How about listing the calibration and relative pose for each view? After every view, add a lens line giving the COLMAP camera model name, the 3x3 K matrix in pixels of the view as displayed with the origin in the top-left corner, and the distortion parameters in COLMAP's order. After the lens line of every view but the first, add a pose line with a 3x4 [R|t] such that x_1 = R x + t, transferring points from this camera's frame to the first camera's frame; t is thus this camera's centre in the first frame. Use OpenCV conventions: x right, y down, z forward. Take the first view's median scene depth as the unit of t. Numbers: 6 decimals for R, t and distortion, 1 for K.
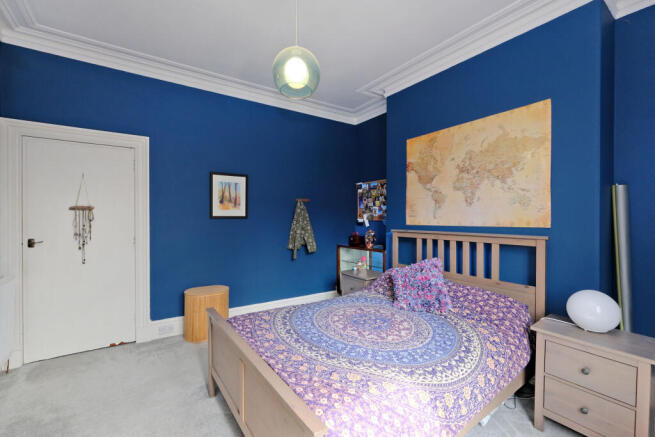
lens RADIAL K [[282.0, 0, 327.5], [0, 282.0, 218.5], [0, 0, 1]] dist [0.000799, -0.000305]
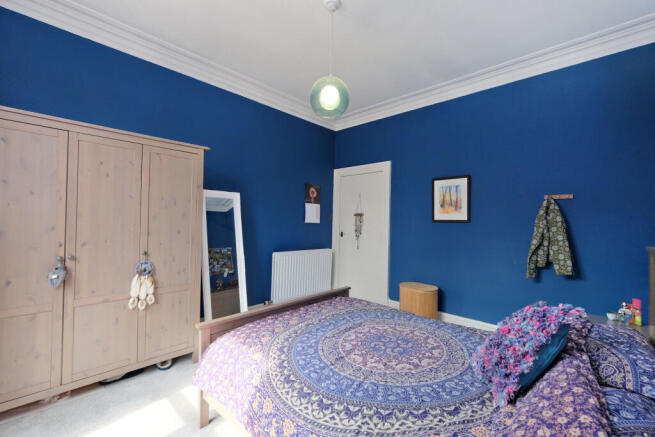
lens RADIAL K [[282.0, 0, 327.5], [0, 282.0, 218.5], [0, 0, 1]] dist [0.000799, -0.000305]
pose [[0.221600, -0.008911, -0.975097, 0.608561], [-0.020306, 0.999699, -0.013750, 0.010588], [0.974926, 0.022848, 0.221352, 0.422051]]
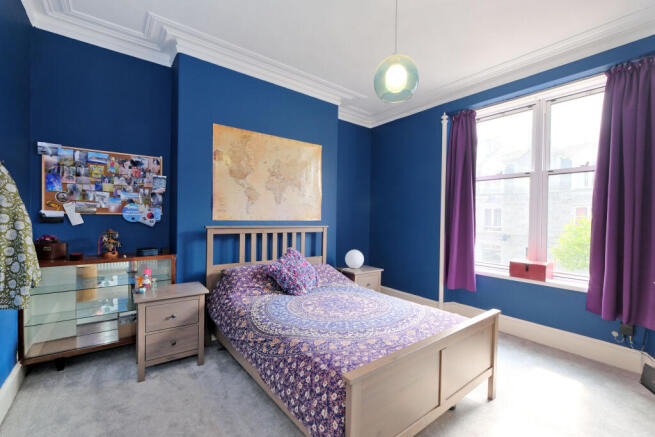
lens RADIAL K [[282.0, 0, 327.5], [0, 282.0, 218.5], [0, 0, 1]] dist [0.000799, -0.000305]
pose [[-0.047826, -0.010744, 0.998798, -0.672901], [-0.017376, 0.999800, 0.009923, 0.001970], [-0.998705, -0.016880, -0.048003, 0.747934]]
